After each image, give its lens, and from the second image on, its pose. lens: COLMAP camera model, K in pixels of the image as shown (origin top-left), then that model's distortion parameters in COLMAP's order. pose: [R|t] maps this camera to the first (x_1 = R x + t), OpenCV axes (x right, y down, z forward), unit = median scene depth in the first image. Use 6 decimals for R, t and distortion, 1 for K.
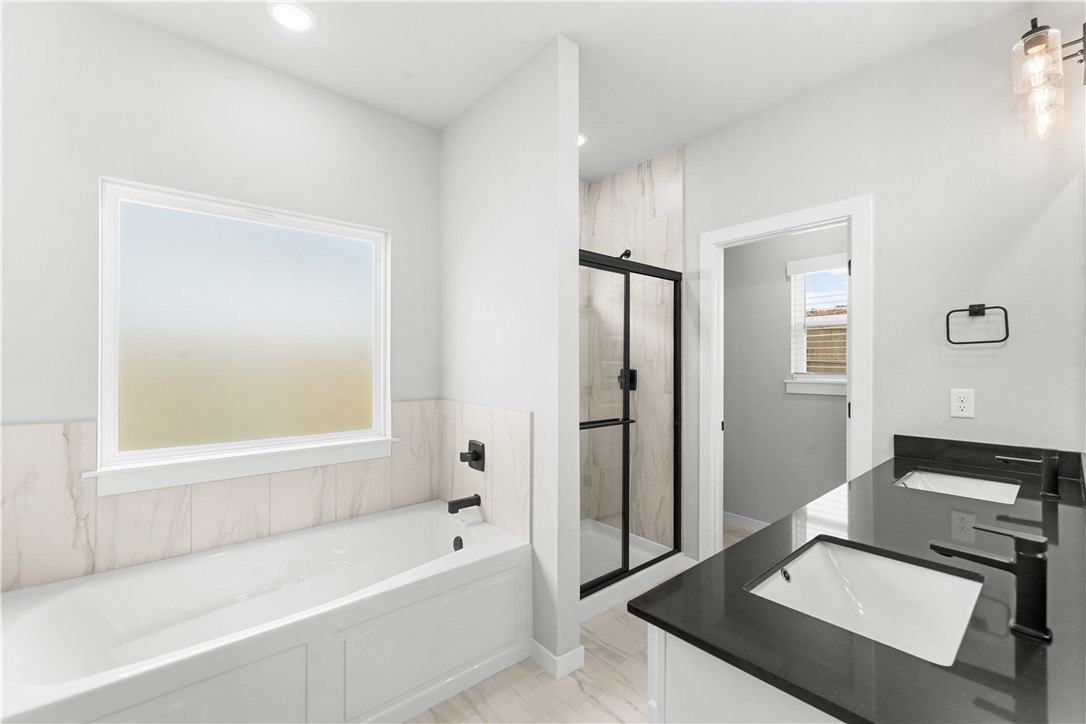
lens RADIAL K [[447.6, 0, 540.3], [0, 447.6, 362.7], [0, 0, 1]] dist [-0.004479, -0.000529]
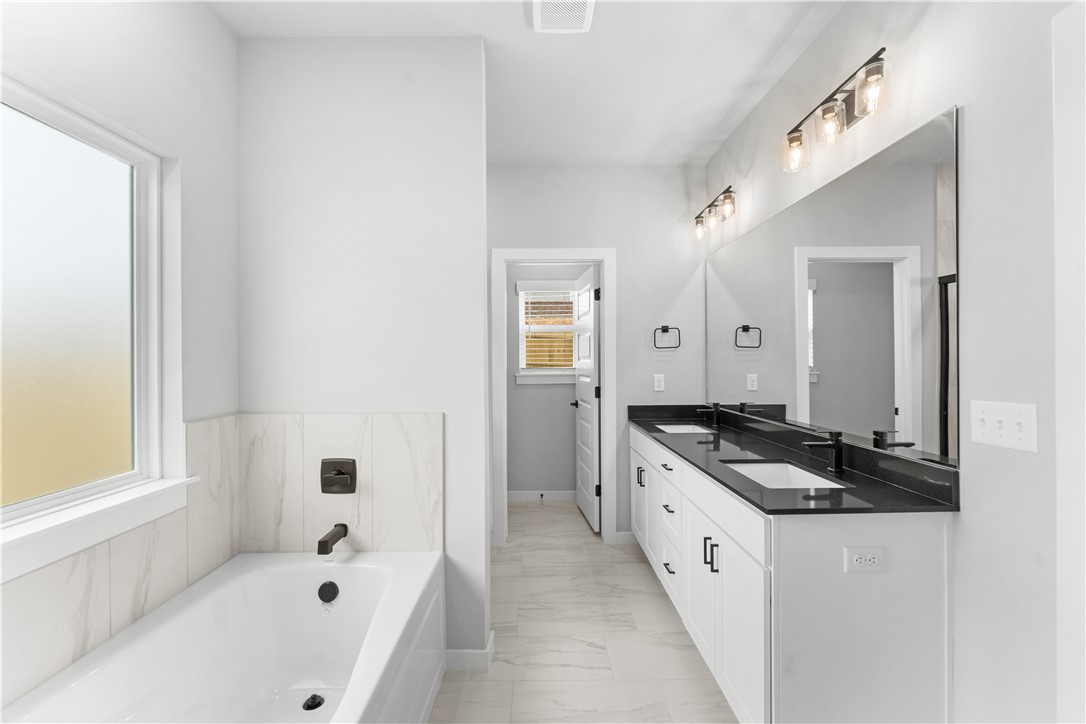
lens RADIAL K [[447.6, 0, 539.6], [0, 447.6, 363.2], [0, 0, 1]] dist [-0.004479, -0.000529]
pose [[0.643390, -0.009650, 0.765477, -0.536189], [0.006760, 0.999953, 0.006924, -0.000308], [-0.765508, 0.000720, 0.643426, 0.204422]]
